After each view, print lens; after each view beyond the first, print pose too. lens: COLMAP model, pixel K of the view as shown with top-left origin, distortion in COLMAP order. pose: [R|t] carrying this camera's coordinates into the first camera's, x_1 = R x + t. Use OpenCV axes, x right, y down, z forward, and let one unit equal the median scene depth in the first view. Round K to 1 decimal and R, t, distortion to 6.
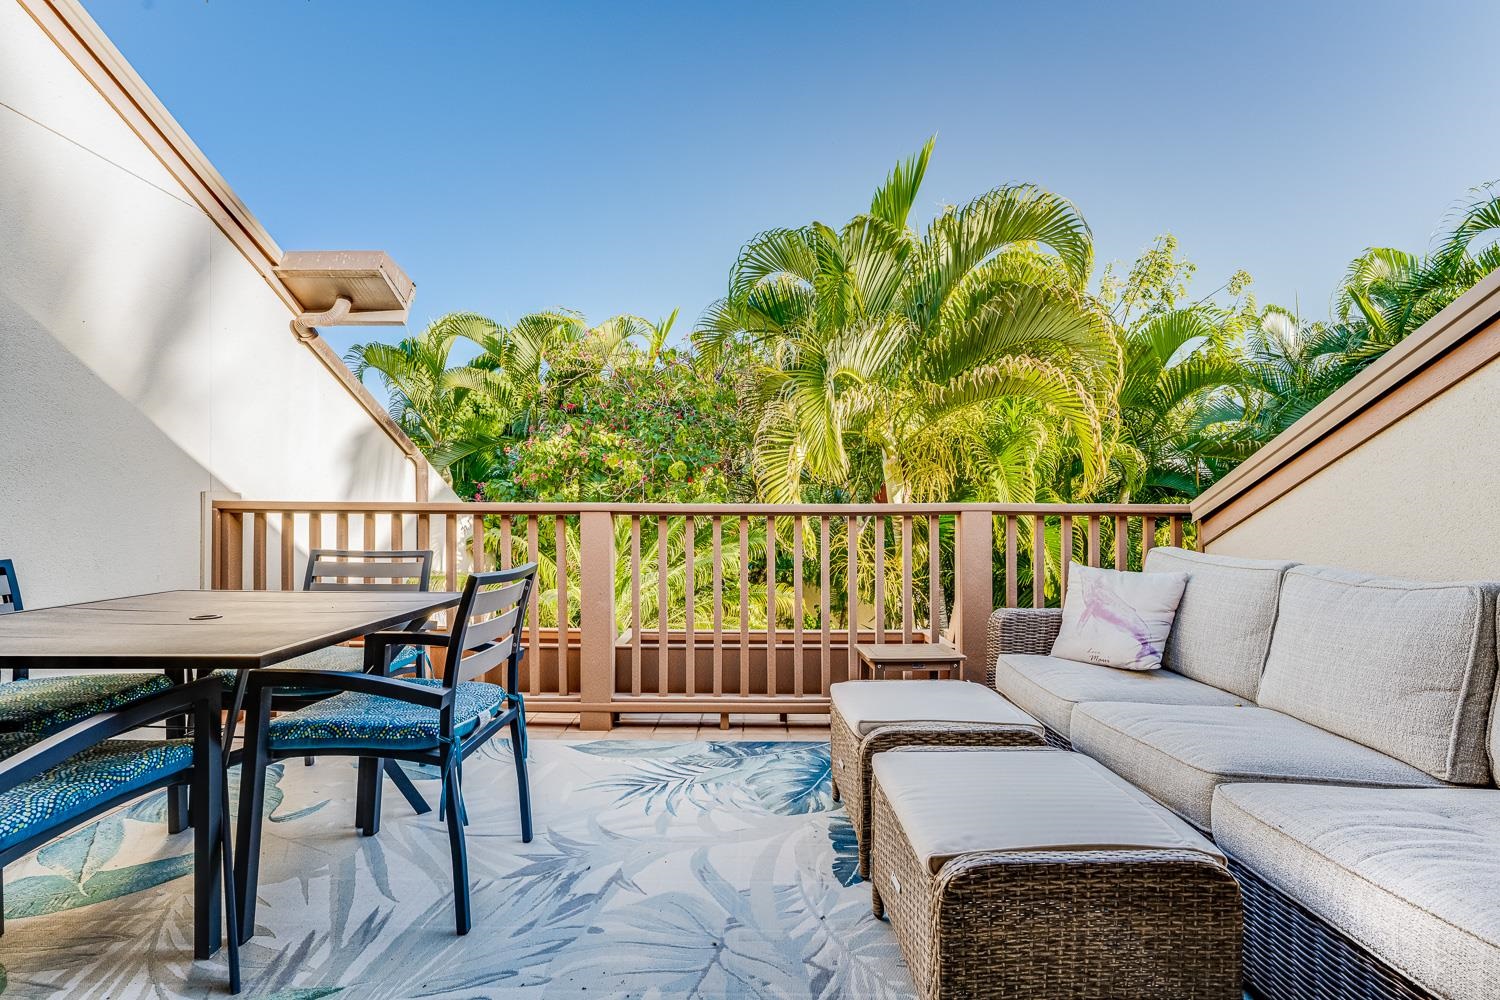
lens RADIAL K [[654.8, 0, 750.9], [0, 654.8, 501.1], [0, 0, 1]] dist [-0.001396, 0.000561]
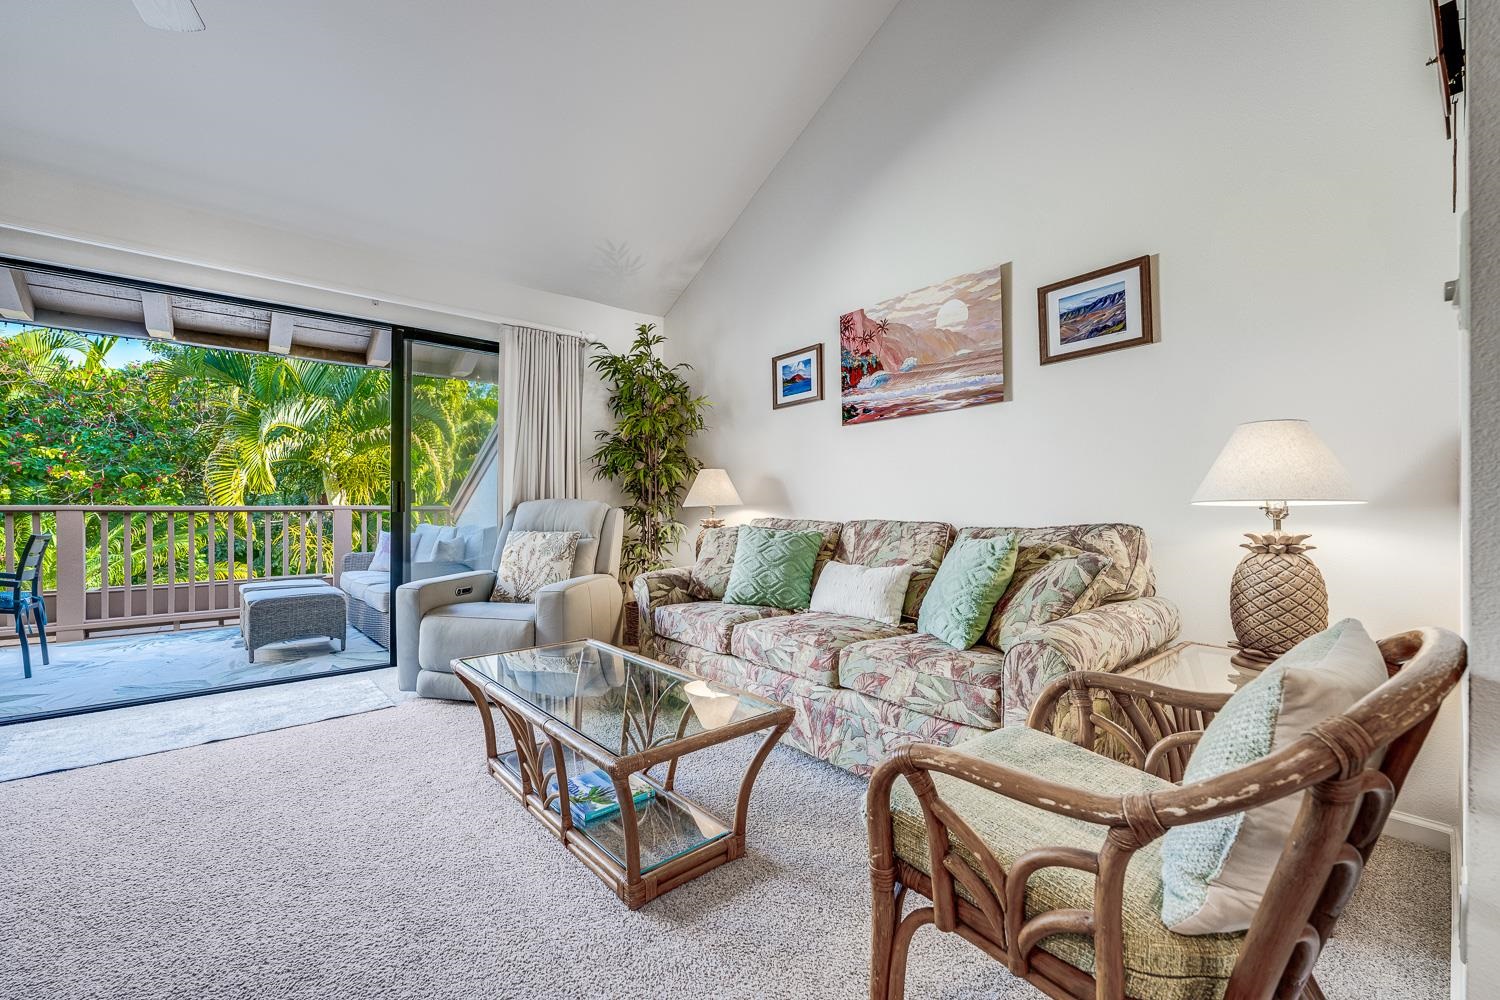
lens RADIAL K [[596.5, 0, 756.7], [0, 596.5, 510.2], [0, 0, 1]] dist [-0.006920, 0.000447]
pose [[0.750528, -0.001605, 0.660837, 0.079666], [-0.005370, 0.999949, 0.008528, -0.006735], [-0.660817, -0.009949, 0.750481, -1.270590]]
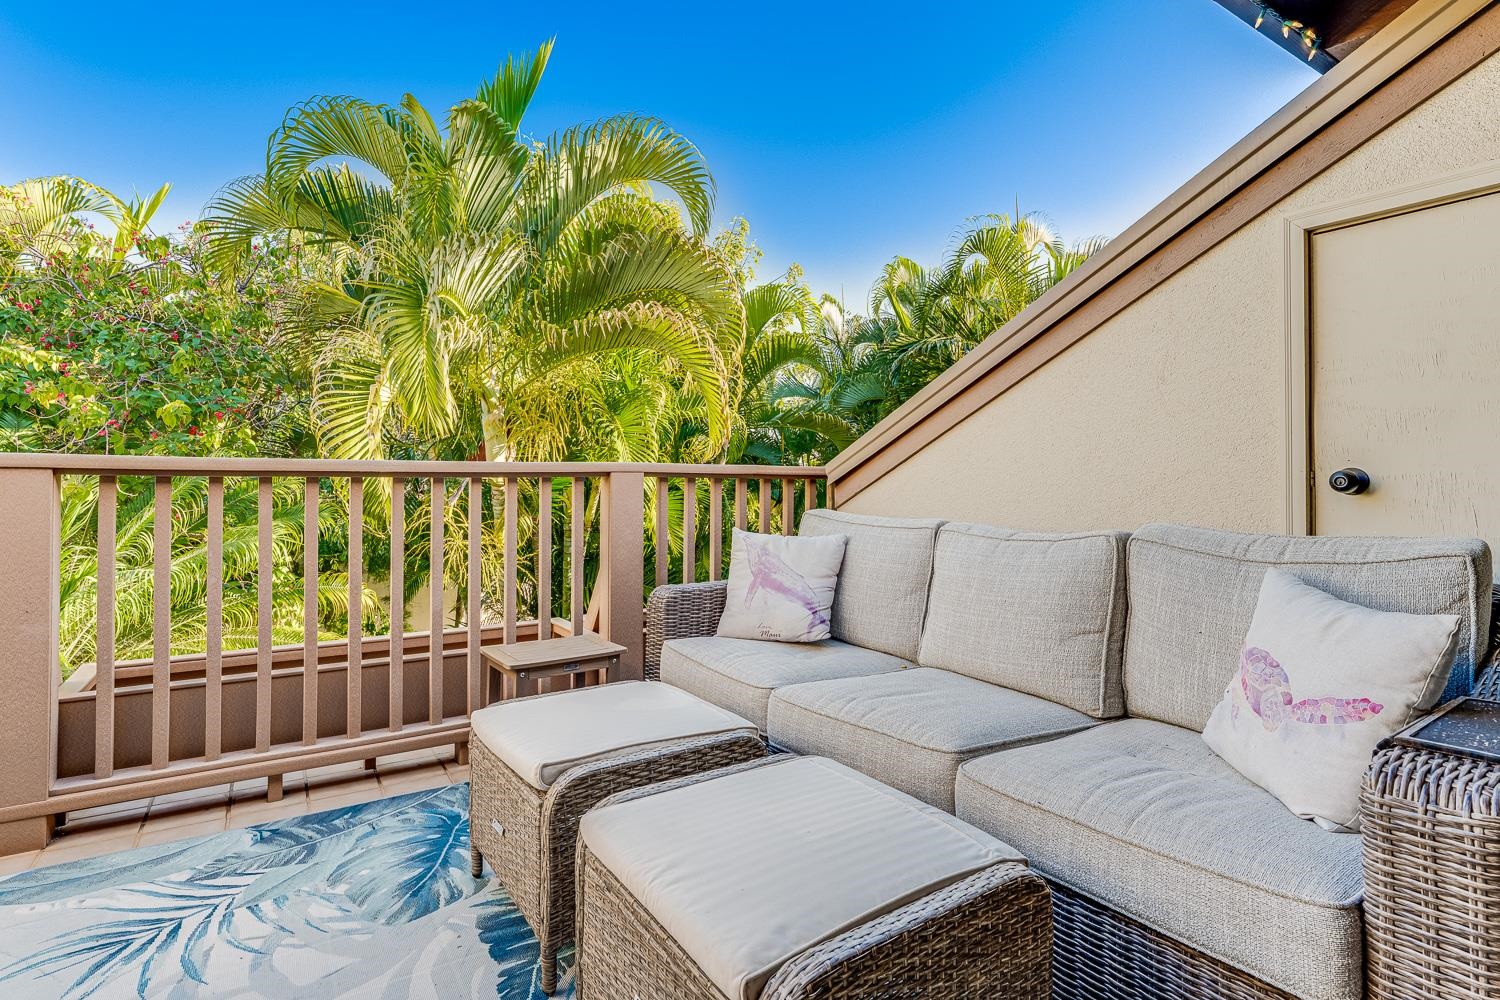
lens RADIAL K [[722.7, 0, 704.9], [0, 722.7, 464.0], [0, 0, 1]] dist [-0.001870, 0.000974]
pose [[0.855624, 0.012596, 0.517445, -0.049675], [-0.007729, 0.999903, -0.011561, 0.014332], [-0.517541, 0.005892, 0.855638, 0.147601]]
